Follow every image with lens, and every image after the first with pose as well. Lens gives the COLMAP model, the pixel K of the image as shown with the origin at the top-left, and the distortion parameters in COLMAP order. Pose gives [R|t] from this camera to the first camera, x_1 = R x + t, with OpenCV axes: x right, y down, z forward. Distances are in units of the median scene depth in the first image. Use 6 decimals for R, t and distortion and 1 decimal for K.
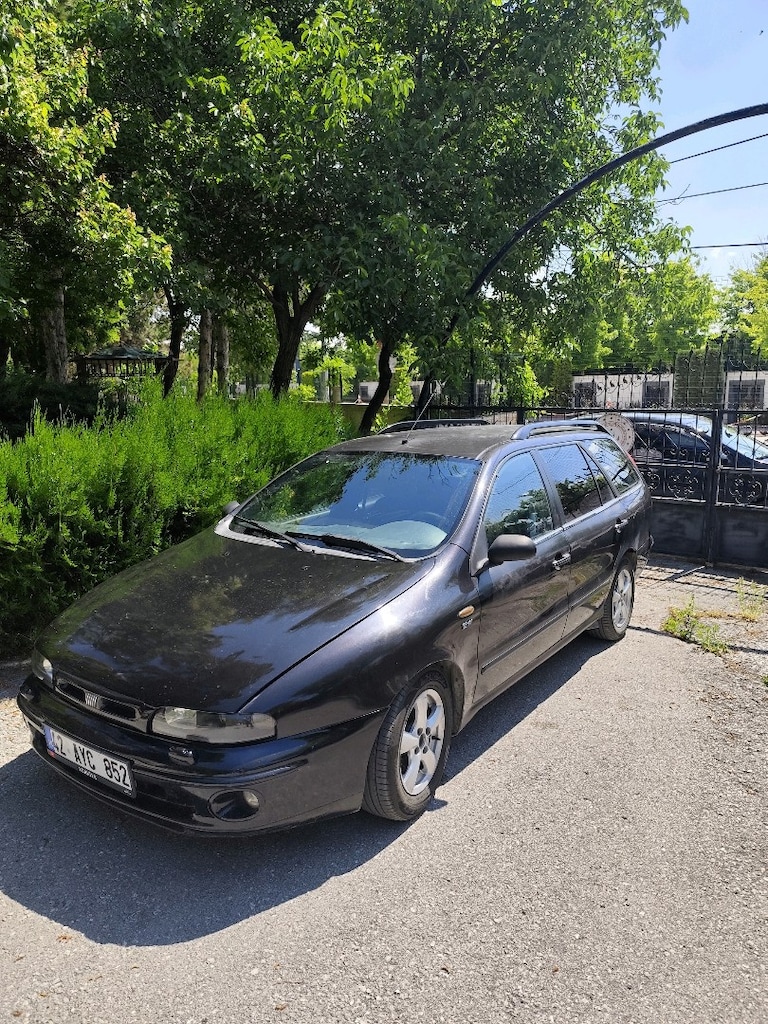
lens RADIAL K [[699.5, 0, 386.2], [0, 699.5, 513.8], [0, 0, 1]] dist [0.023053, -0.032491]
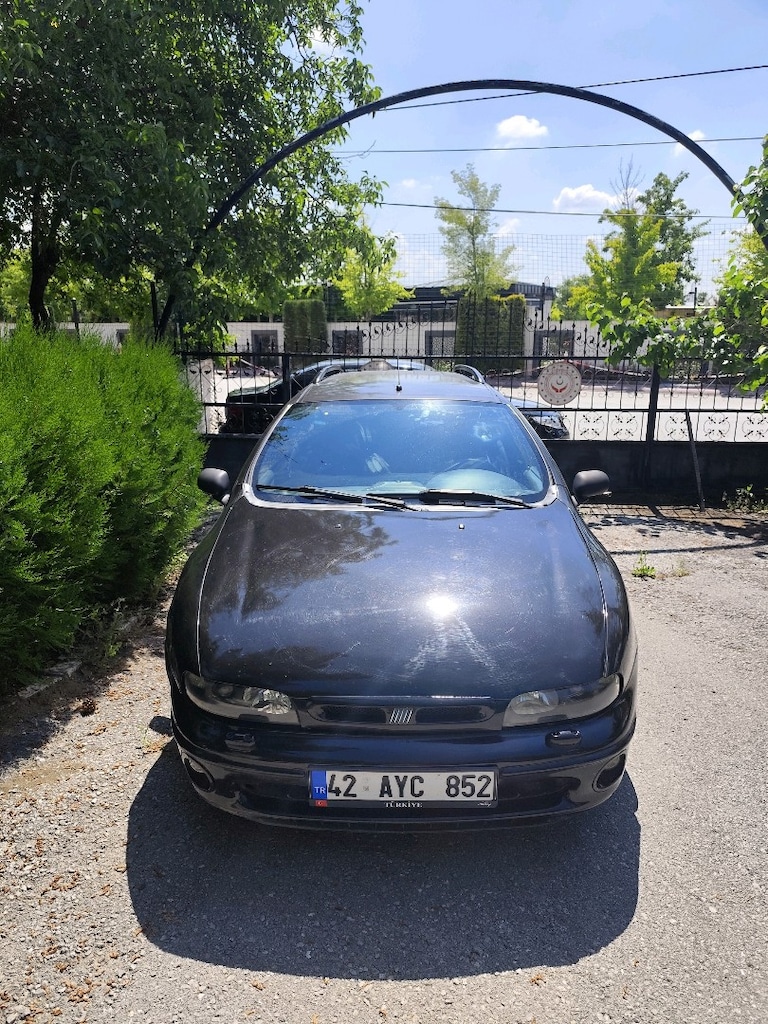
lens RADIAL K [[716.1, 0, 369.3], [0, 716.1, 510.5], [0, 0, 1]] dist [-0.007053, -0.002712]
pose [[0.829894, -0.123010, 0.544191, -0.857912], [0.089897, 0.992129, 0.087169, -0.043114], [-0.550631, -0.023420, 0.834420, 0.337799]]
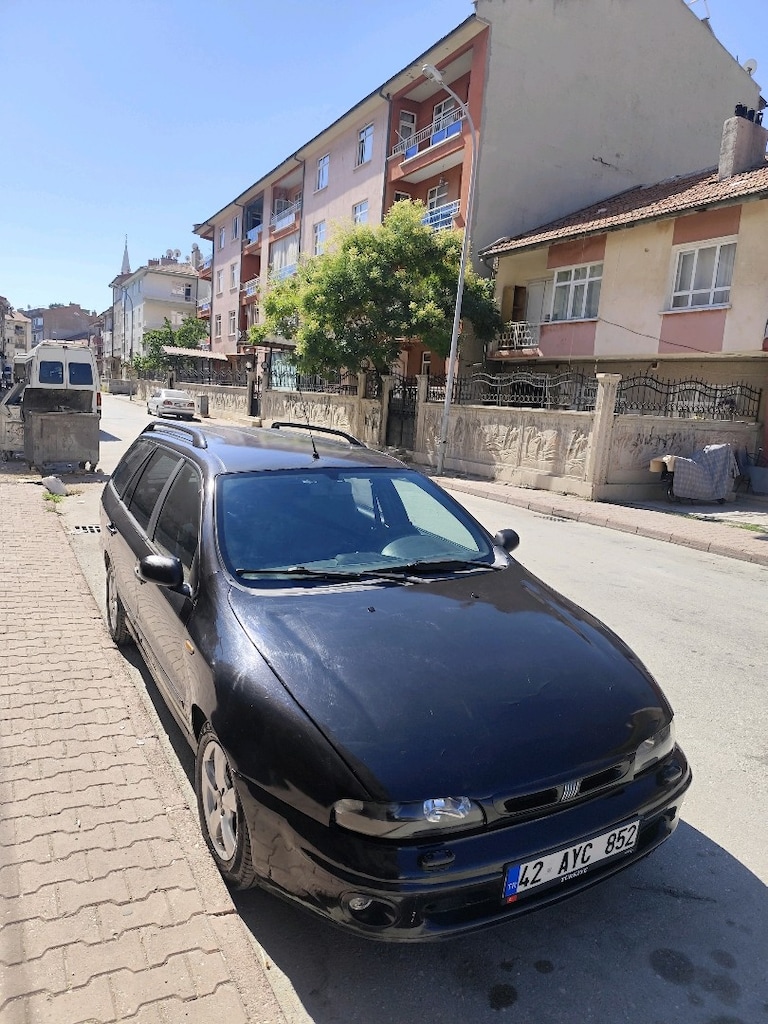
lens RADIAL K [[699.5, 0, 386.2], [0, 699.5, 513.8], [0, 0, 1]] dist [0.023053, -0.032491]
pose [[0.434330, -0.137494, 0.890198, -1.213852], [0.106859, 0.989167, 0.100643, -0.174021], [-0.894393, 0.051414, 0.444317, 0.795633]]
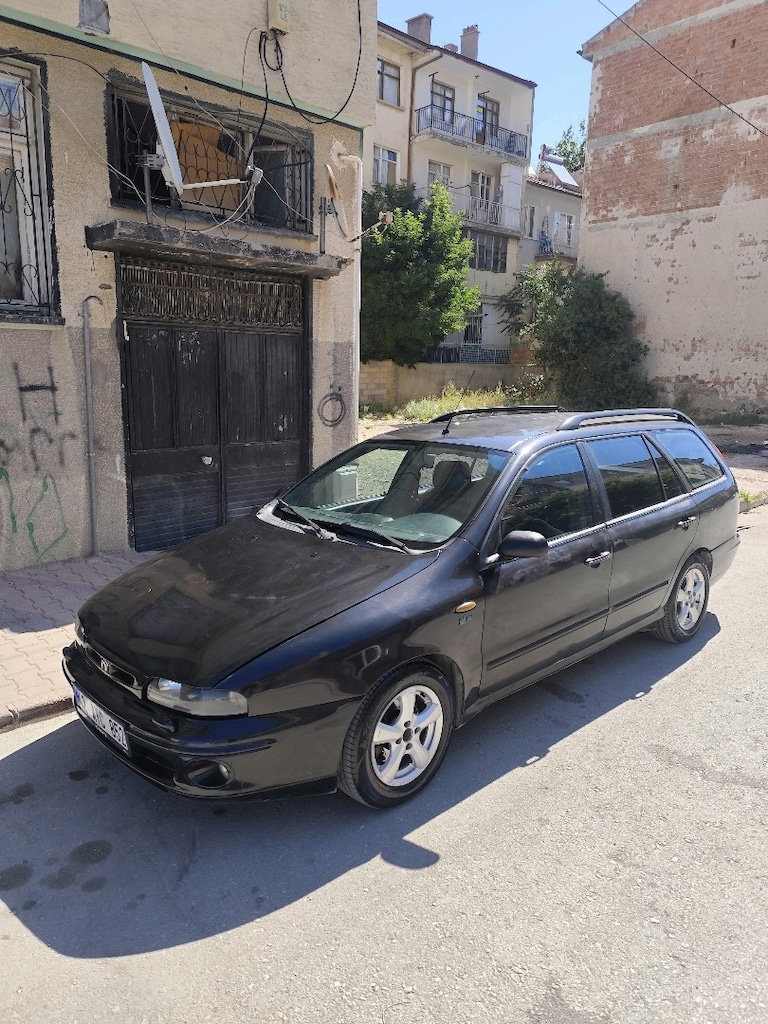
lens RADIAL K [[694.8, 0, 384.0], [0, 694.8, 512.0], [0, 0, 1]] dist [0.023344, -0.033011]
pose [[0.980116, 0.032948, -0.195670, 0.216562], [-0.028660, 0.999284, 0.024703, -0.016899], [0.196344, -0.018604, 0.980359, 0.013104]]
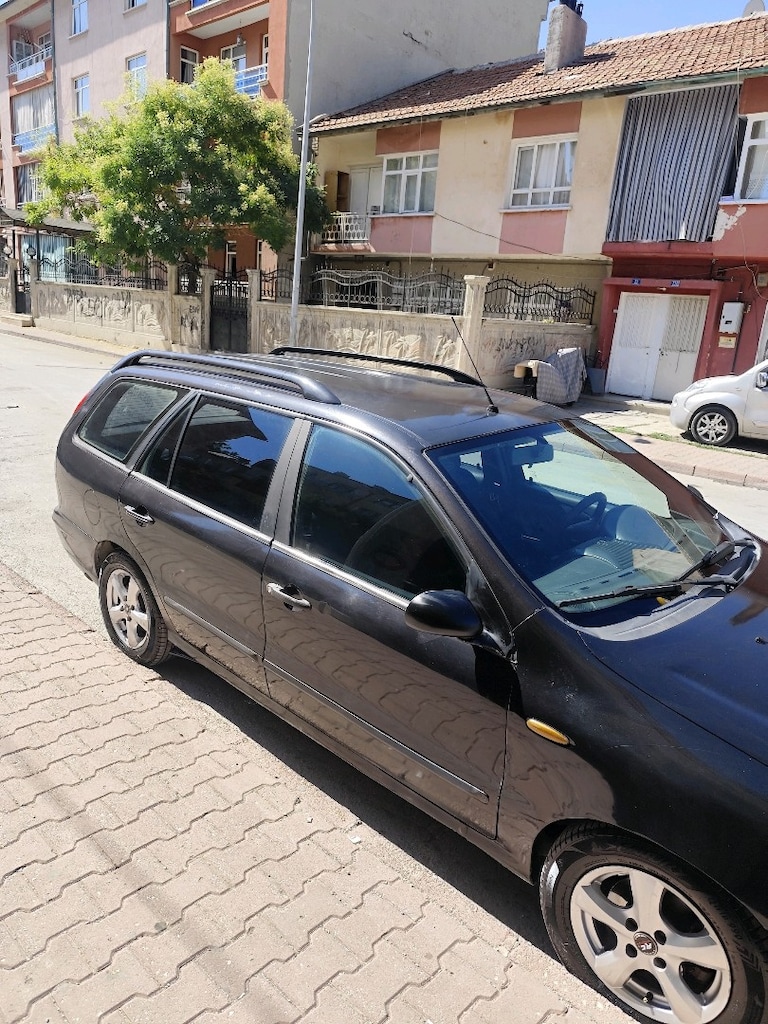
lens RADIAL K [[708.7, 0, 390.9], [0, 708.7, 500.3], [0, 0, 1]] dist [0.026142, -0.029644]
pose [[0.130066, -0.267576, 0.954718, -1.076963], [0.109460, 0.960887, 0.254393, -0.326974], [-0.985445, 0.071415, 0.154268, 1.568104]]
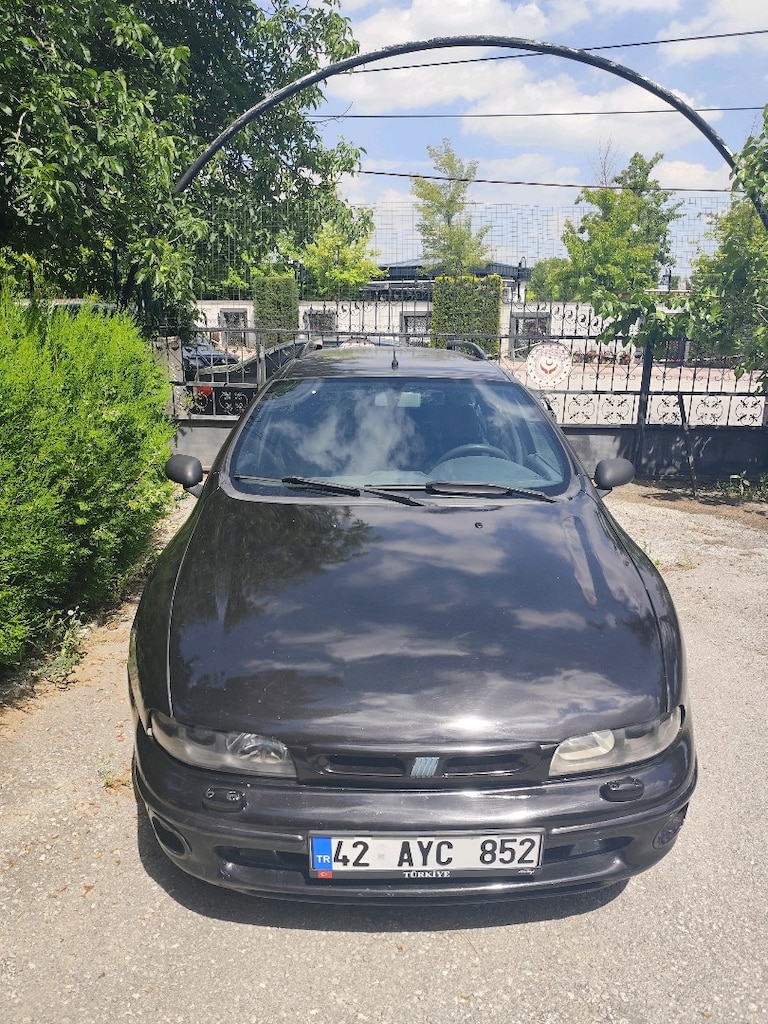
lens RADIAL K [[711.6, 0, 372.2], [0, 711.6, 520.0], [0, 0, 1]] dist [0.006480, -0.027789]
pose [[0.803942, -0.144846, 0.576799, -0.794229], [0.086595, 0.988061, 0.127426, -0.046615], [-0.588370, -0.052495, 0.806886, 0.507220]]
